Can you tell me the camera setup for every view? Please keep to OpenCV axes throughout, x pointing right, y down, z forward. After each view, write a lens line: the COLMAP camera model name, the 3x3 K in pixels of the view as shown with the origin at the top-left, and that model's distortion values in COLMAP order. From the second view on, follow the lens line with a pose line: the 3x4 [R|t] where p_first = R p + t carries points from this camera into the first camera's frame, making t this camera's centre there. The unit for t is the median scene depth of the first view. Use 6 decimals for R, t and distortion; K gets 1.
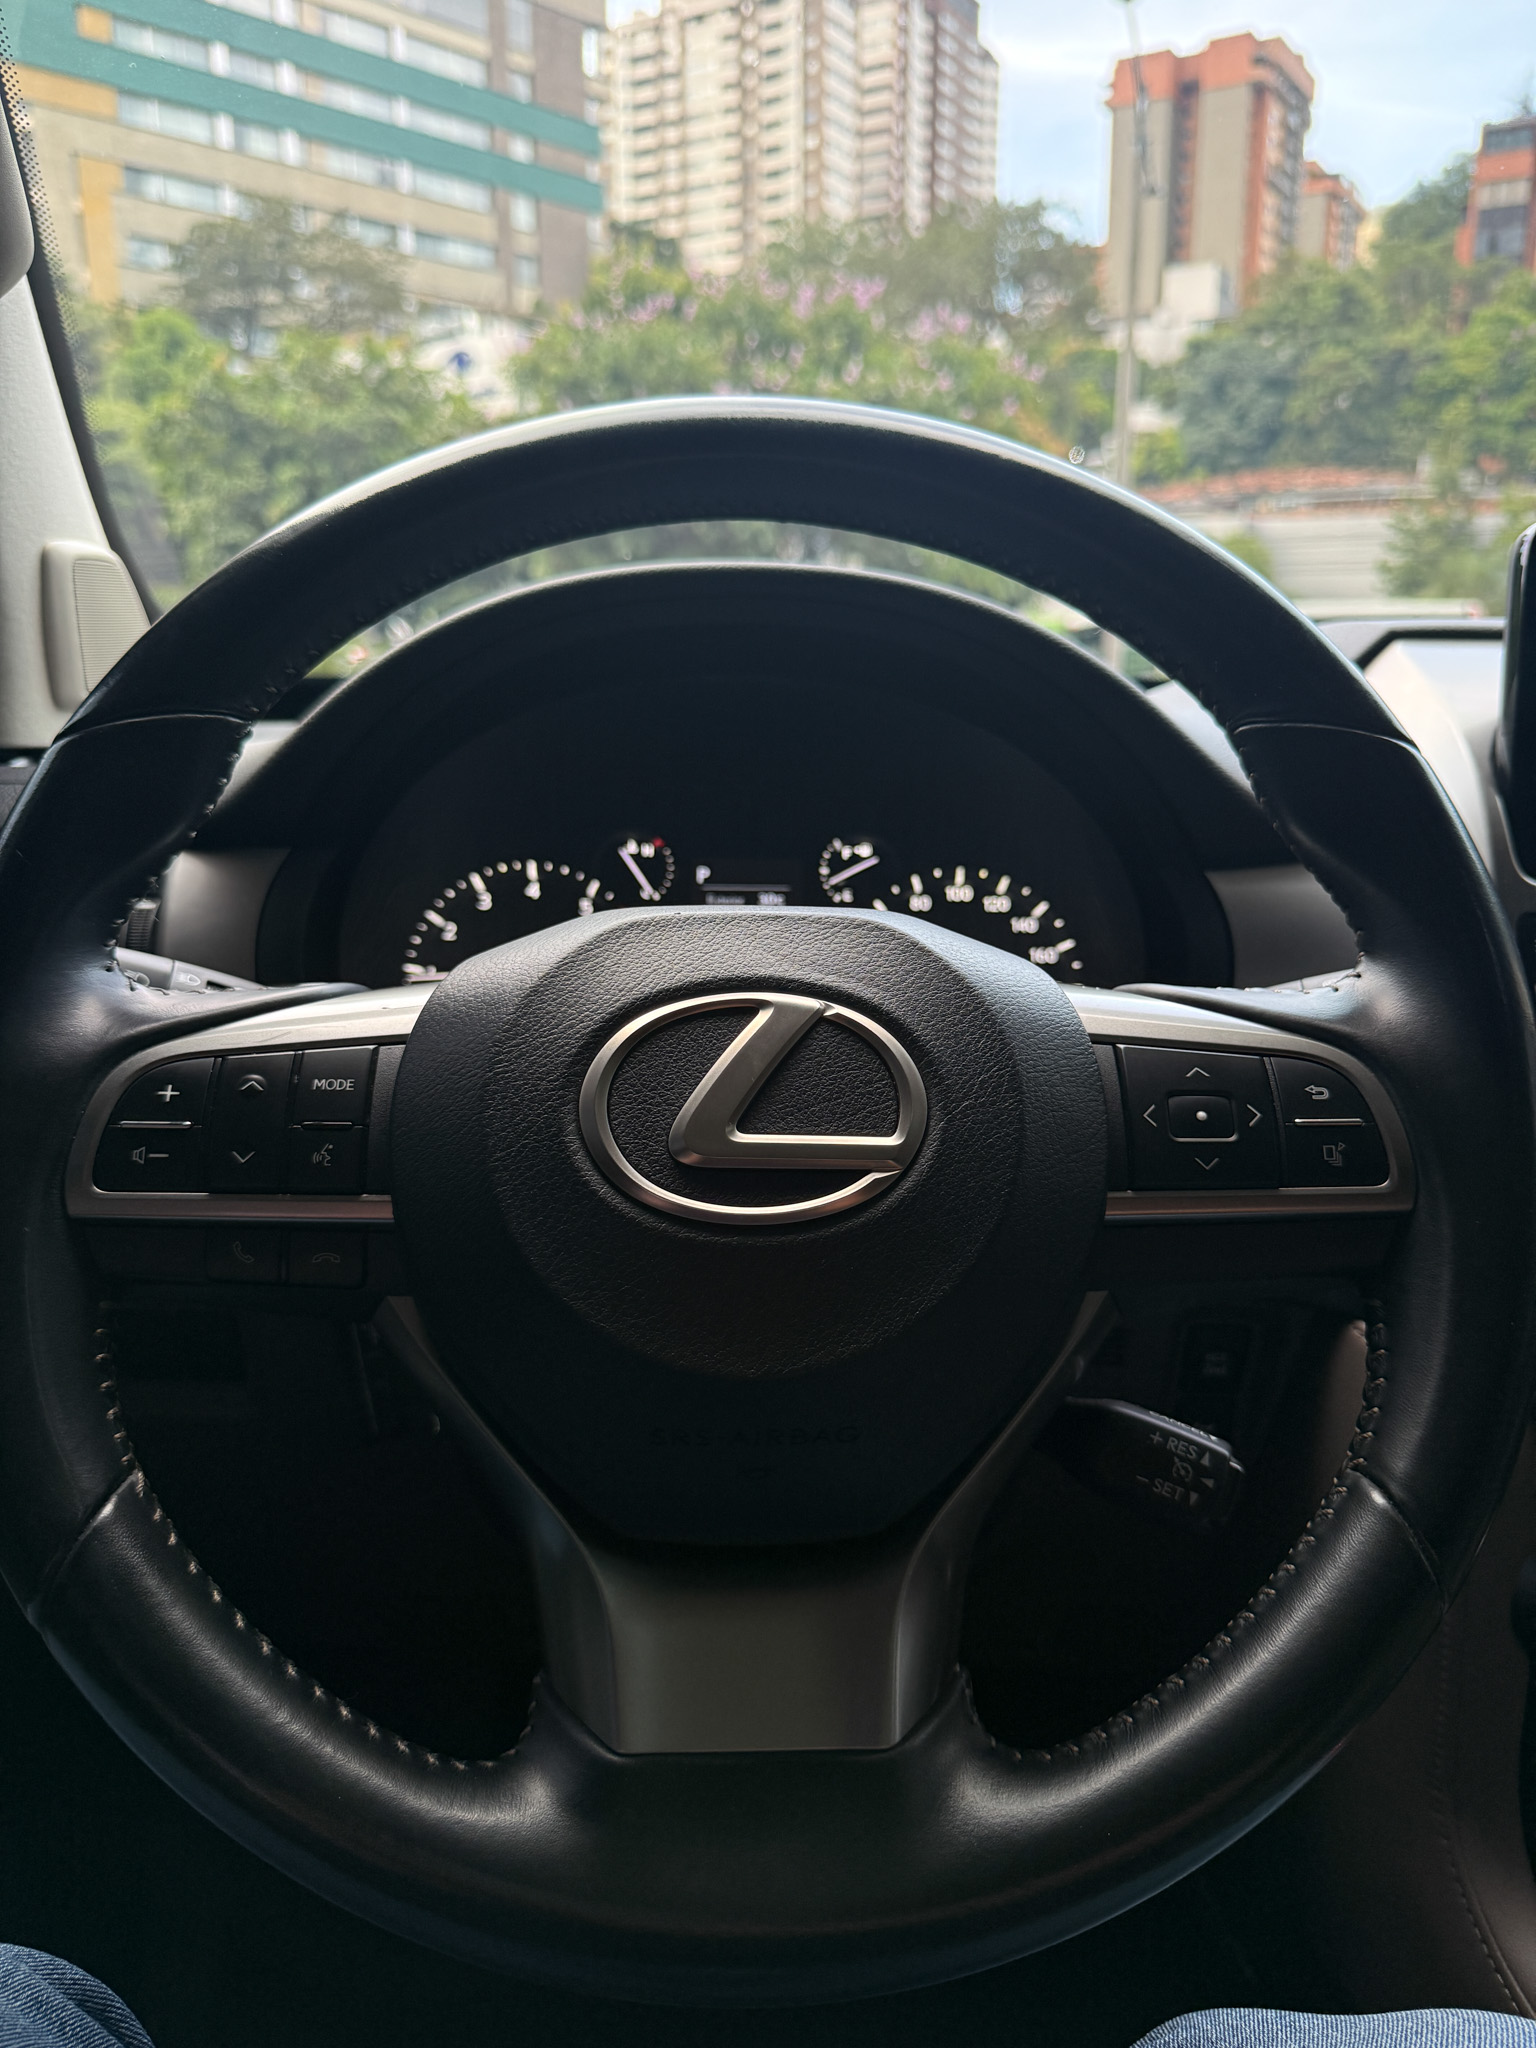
lens RADIAL K [[1452.0, 0, 773.6], [0, 1452.0, 1031.6], [0, 0, 1]] dist [-0.021986, -0.013323]
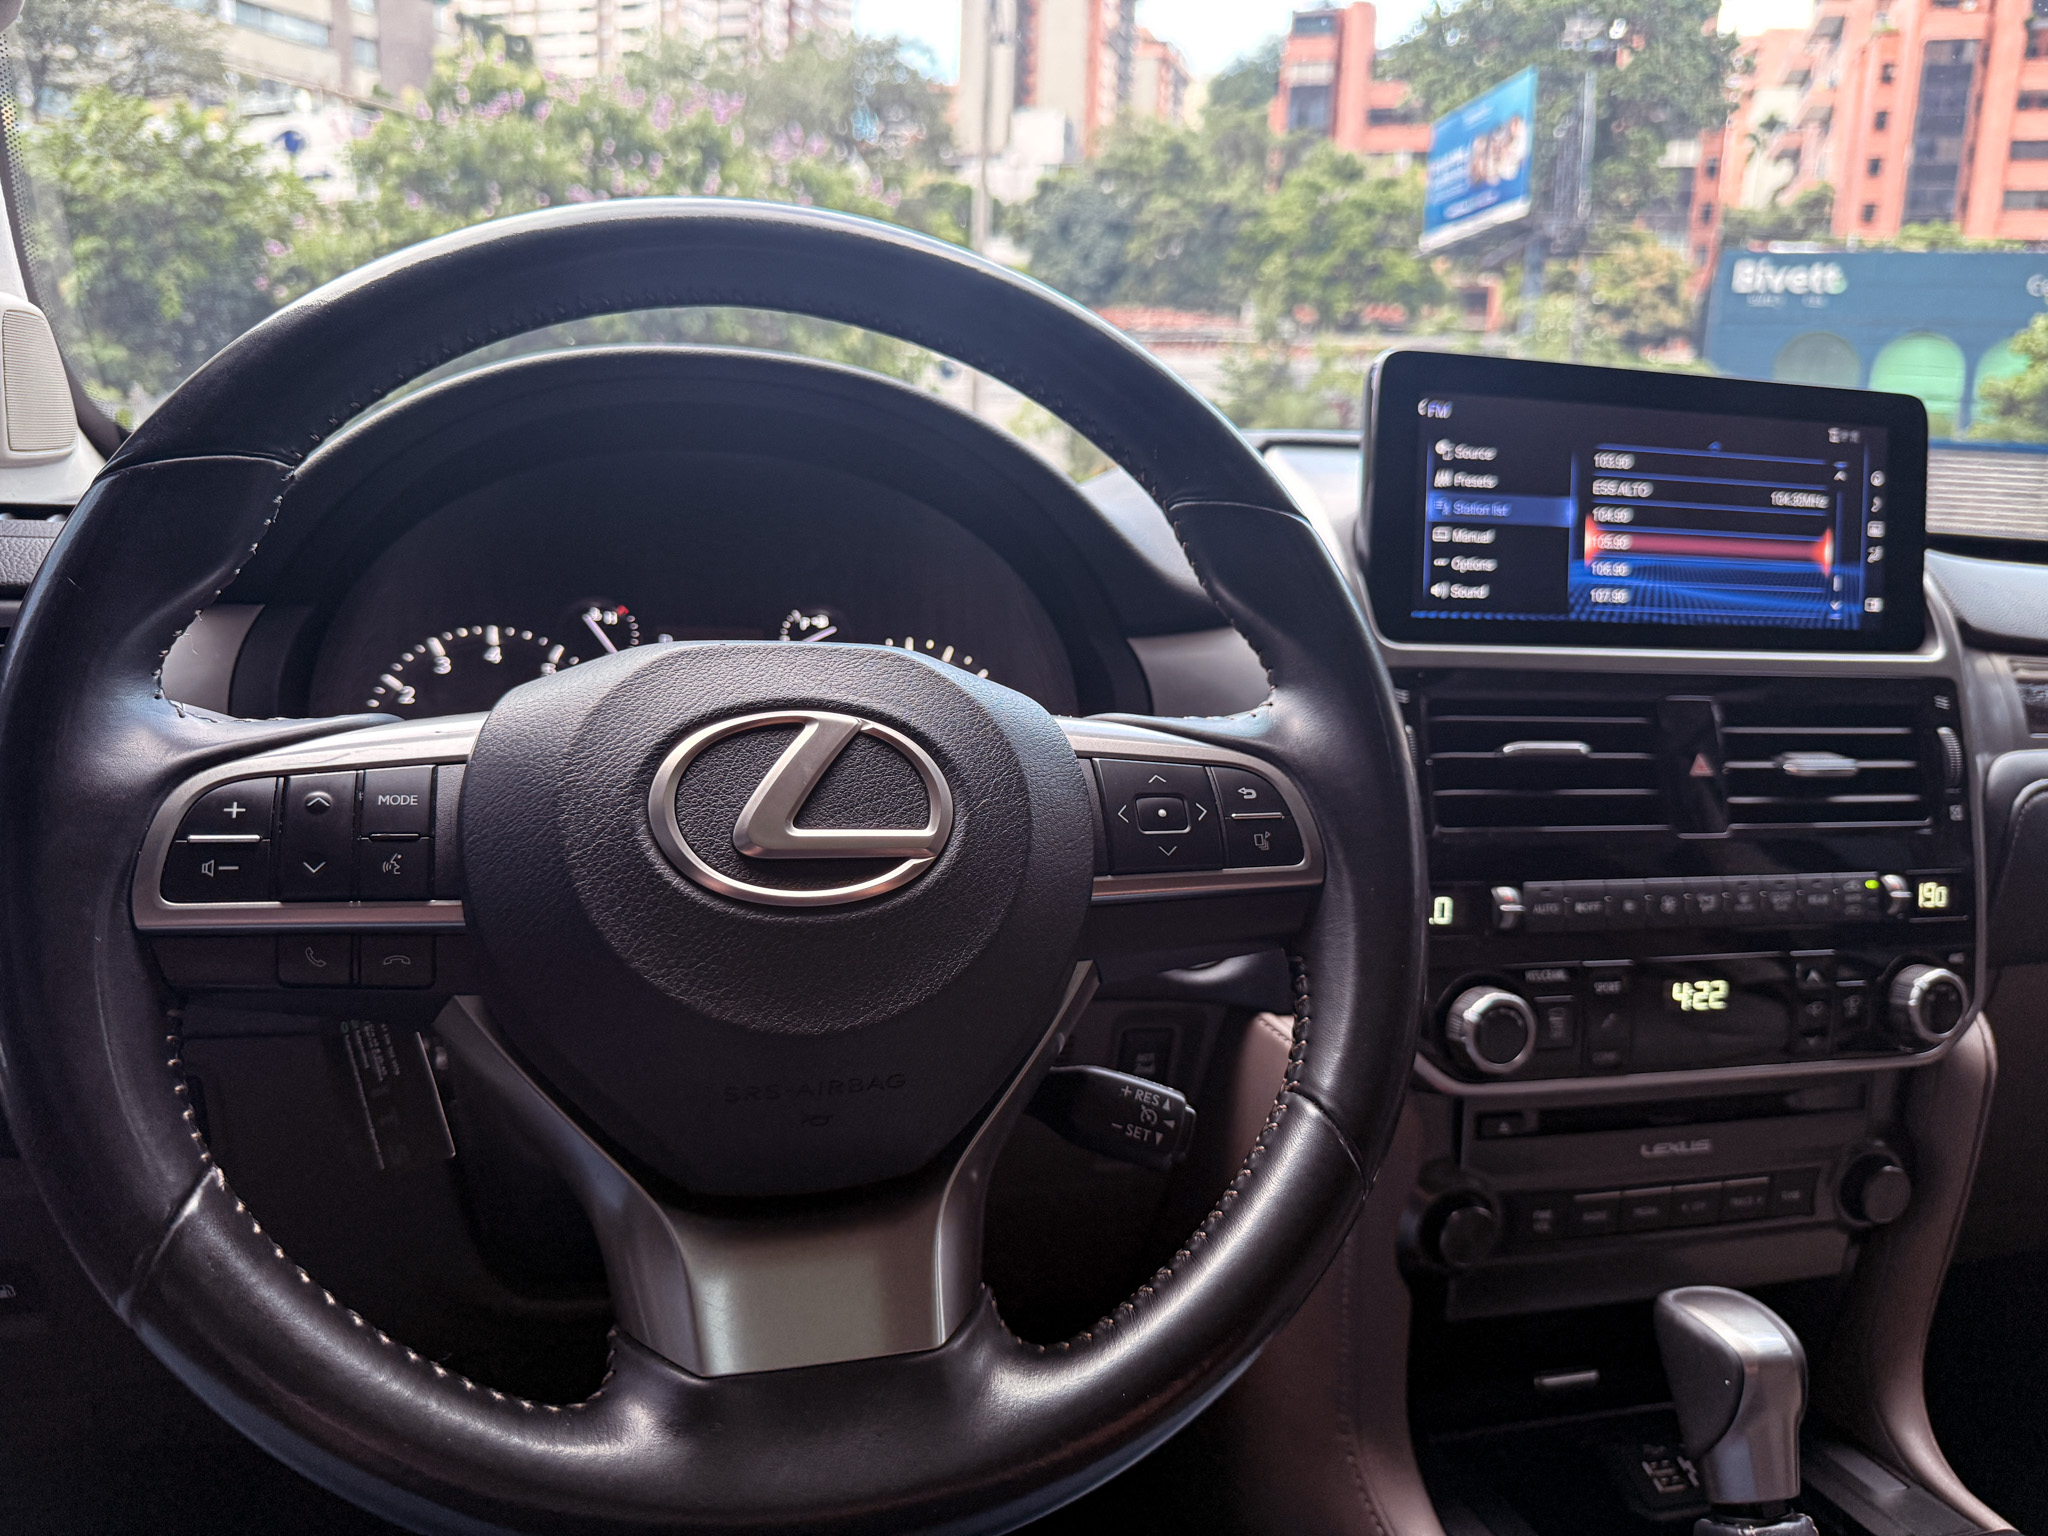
lens RADIAL K [[1452.0, 0, 1007.1], [0, 1452.0, 774.0], [0, 0, 1]] dist [-0.021986, -0.013323]
pose [[0.968622, -0.011354, 0.248280, -0.131062], [0.022985, 0.998767, -0.043998, 0.072849], [-0.247474, 0.048324, 0.967689, -0.150034]]
